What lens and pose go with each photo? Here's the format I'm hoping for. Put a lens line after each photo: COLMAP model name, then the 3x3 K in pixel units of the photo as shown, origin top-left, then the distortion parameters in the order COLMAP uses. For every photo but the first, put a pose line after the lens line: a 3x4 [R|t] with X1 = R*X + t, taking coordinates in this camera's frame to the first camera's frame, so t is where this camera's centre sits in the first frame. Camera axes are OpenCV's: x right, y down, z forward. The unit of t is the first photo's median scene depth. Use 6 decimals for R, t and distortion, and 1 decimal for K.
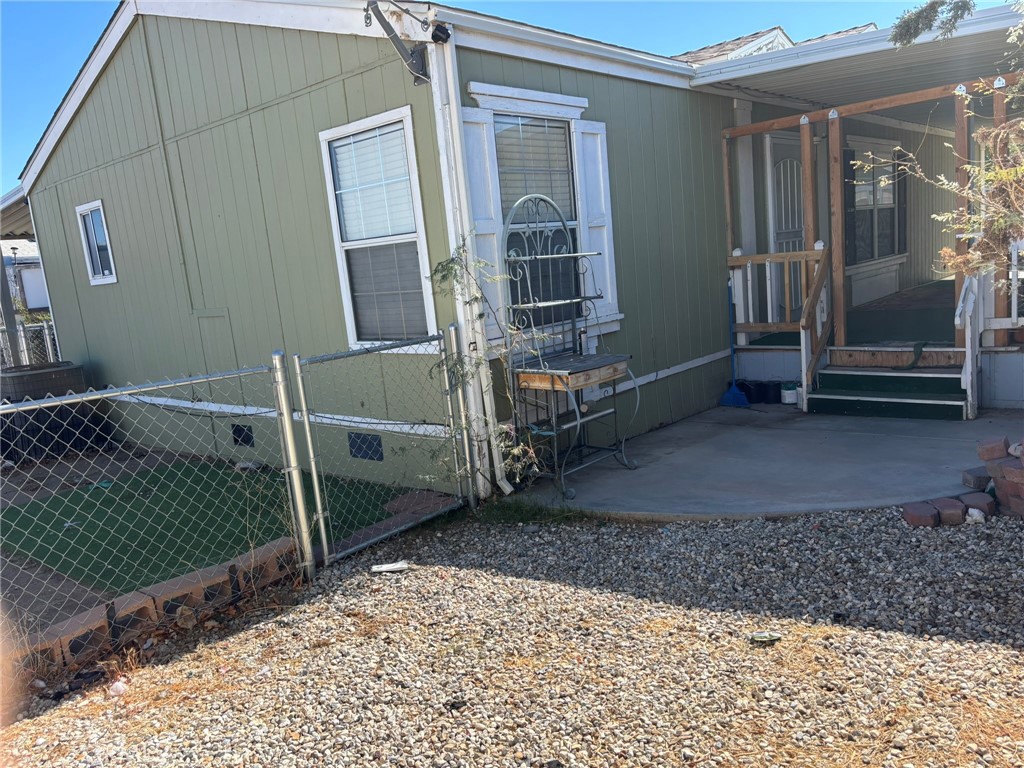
lens RADIAL K [[764.0, 0, 528.5], [0, 764.0, 385.1], [0, 0, 1]] dist [0.051296, -0.067911]
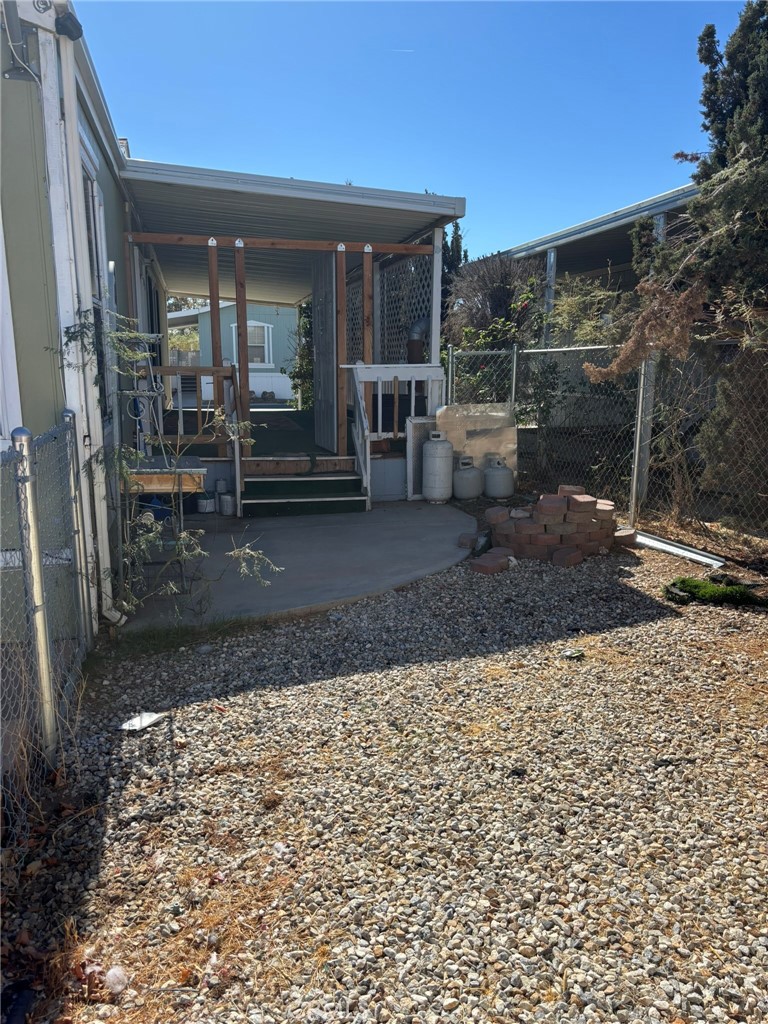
lens RADIAL K [[727.4, 0, 432.5], [0, 727.4, 515.1], [0, 0, 1]] dist [0.057559, -0.056361]
pose [[0.592583, -0.070642, 0.802406, -0.615338], [0.070098, 0.996890, 0.035996, 0.028903], [-0.802453, 0.034916, 0.595693, 0.350948]]
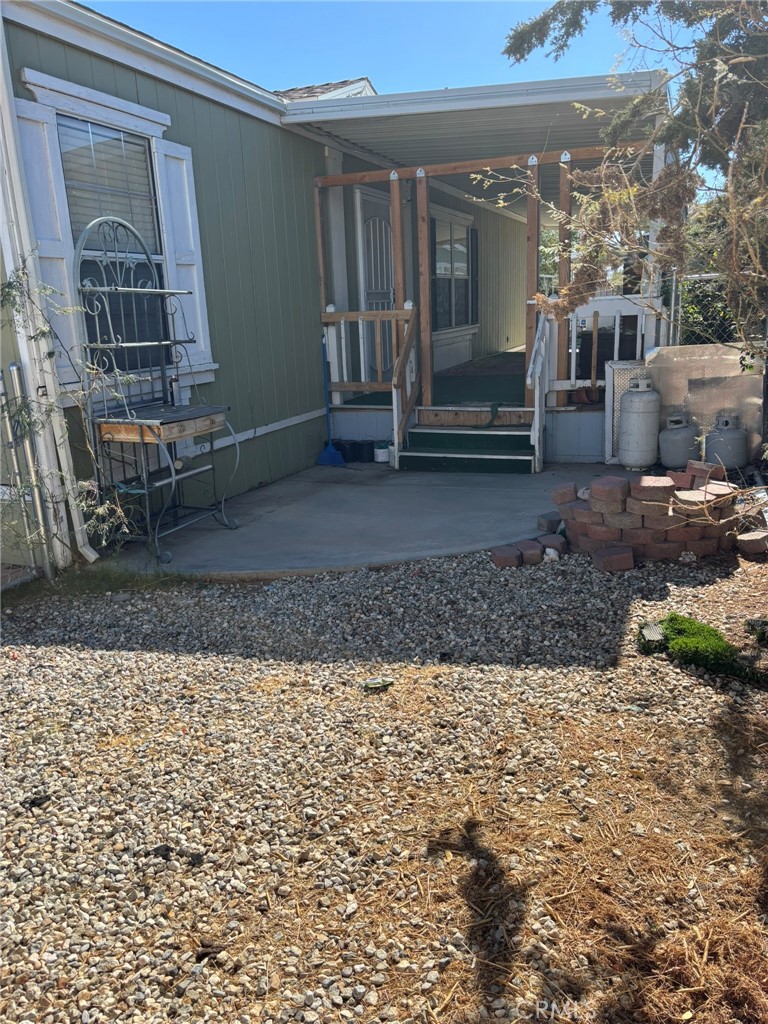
lens RADIAL K [[764.0, 0, 377.4], [0, 764.0, 516.1], [0, 0, 1]] dist [0.051296, -0.067911]
pose [[0.945047, -0.035014, 0.325055, -0.003778], [0.008076, 0.996445, 0.083855, 0.023717], [-0.326835, -0.076622, 0.941970, 0.069184]]
